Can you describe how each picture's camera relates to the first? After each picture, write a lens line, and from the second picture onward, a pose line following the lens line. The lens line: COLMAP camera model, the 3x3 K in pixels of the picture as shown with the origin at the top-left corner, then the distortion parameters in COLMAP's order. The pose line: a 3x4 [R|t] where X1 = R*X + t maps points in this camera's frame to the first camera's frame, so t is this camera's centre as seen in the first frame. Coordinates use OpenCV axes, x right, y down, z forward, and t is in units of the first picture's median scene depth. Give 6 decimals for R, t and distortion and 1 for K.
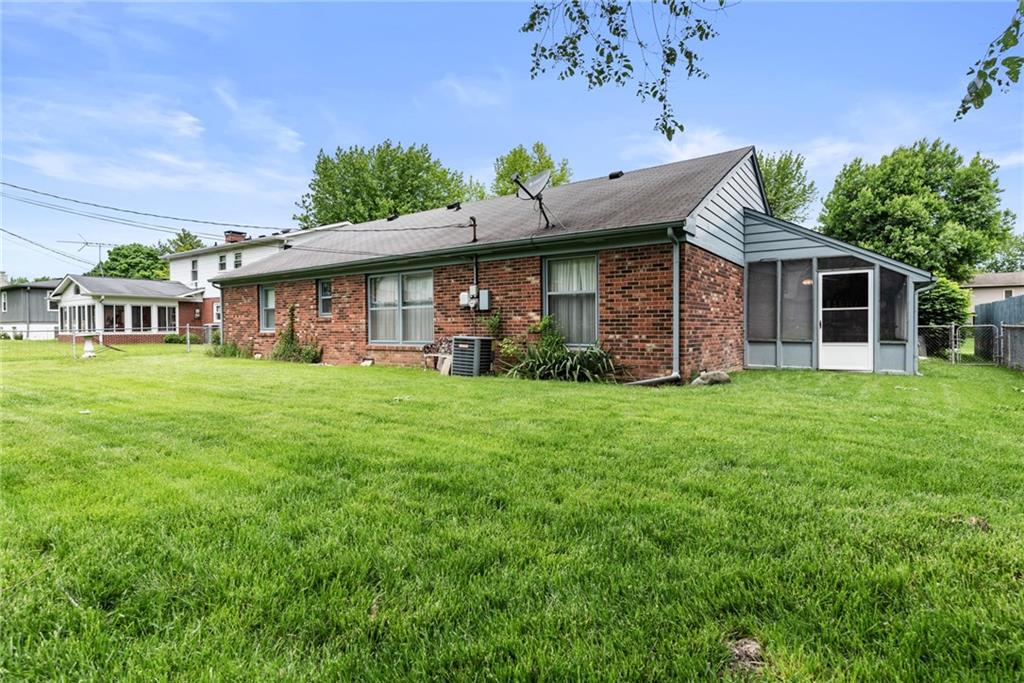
lens RADIAL K [[497.5, 0, 513.5], [0, 497.5, 338.5], [0, 0, 1]] dist [-0.003072, -0.000170]
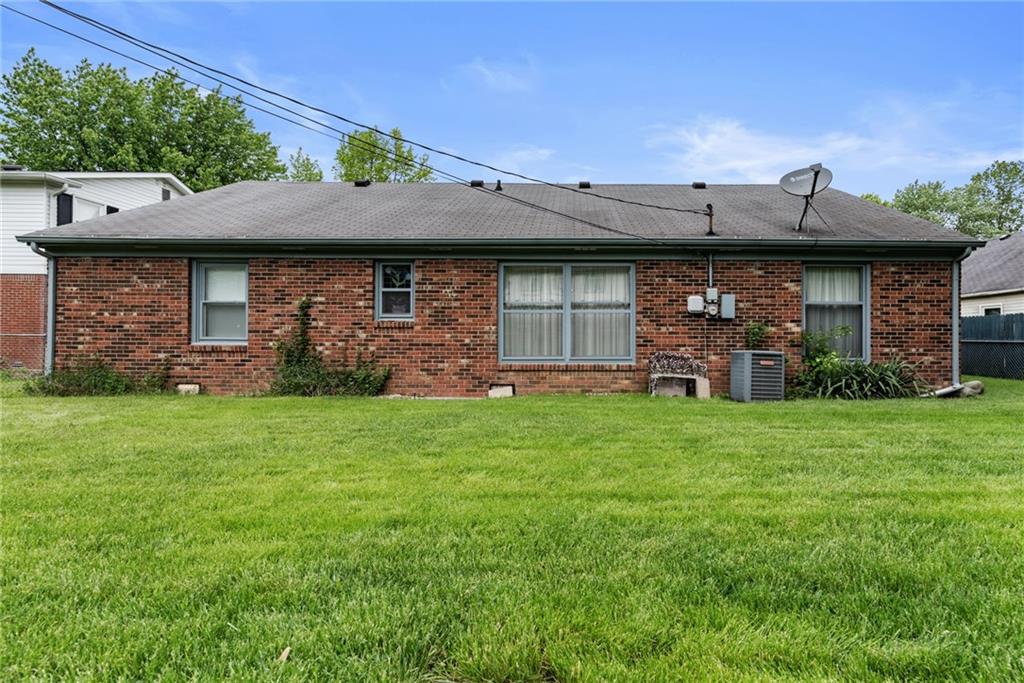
lens RADIAL K [[474.6, 0, 512.1], [0, 474.6, 339.2], [0, 0, 1]] dist [0.001553, -0.000214]
pose [[0.814390, 0.005378, 0.580293, -0.754464], [0.005772, 0.999833, -0.017366, -0.010262], [-0.580289, 0.017492, 0.814223, 0.527940]]
